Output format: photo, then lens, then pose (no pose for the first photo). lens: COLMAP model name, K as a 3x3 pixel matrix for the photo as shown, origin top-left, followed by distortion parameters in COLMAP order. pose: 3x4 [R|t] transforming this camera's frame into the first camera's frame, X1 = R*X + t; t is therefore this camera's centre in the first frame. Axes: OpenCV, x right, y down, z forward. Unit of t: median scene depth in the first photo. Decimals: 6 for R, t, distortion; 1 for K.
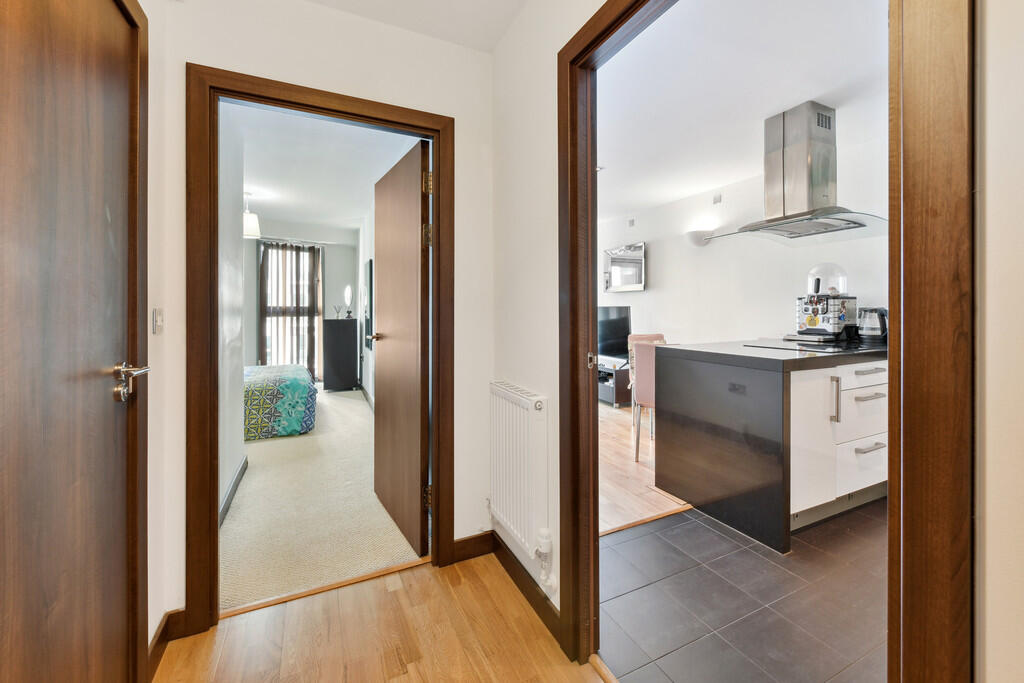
lens RADIAL K [[413.6, 0, 510.0], [0, 413.6, 308.5], [0, 0, 1]] dist [0.001352, 0.000125]
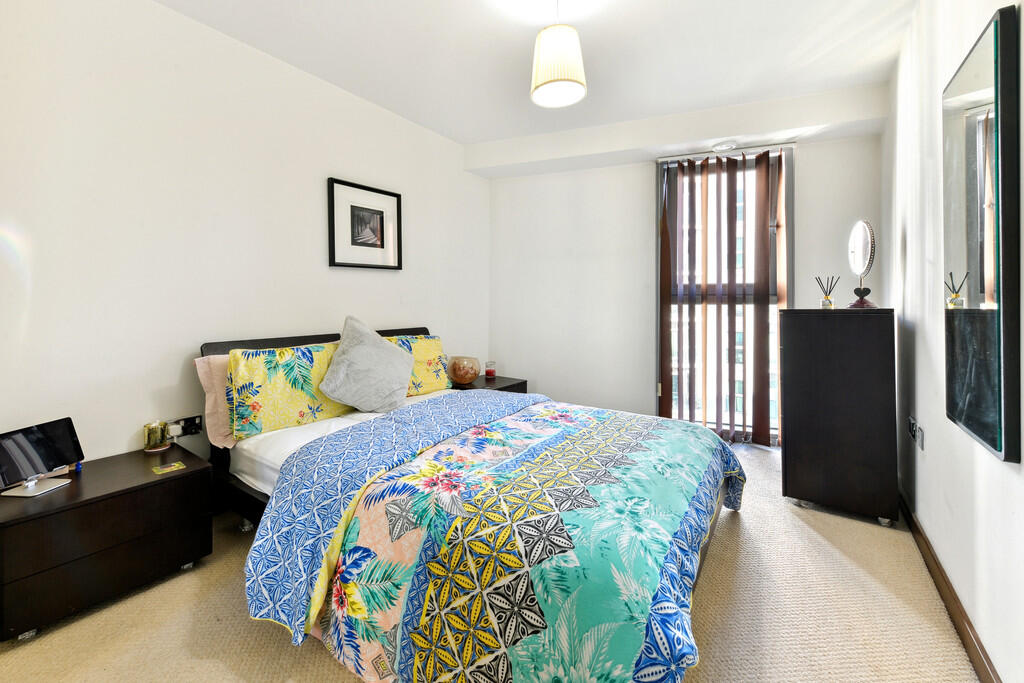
lens RADIAL K [[413.6, 0, 505.3], [0, 413.6, 307.4], [0, 0, 1]] dist [0.001352, 0.000125]
pose [[0.491645, 0.004969, -0.870781, -0.217799], [-0.002453, 0.999988, 0.004322, 0.021881], [0.870792, 0.000011, 0.491651, 0.525881]]
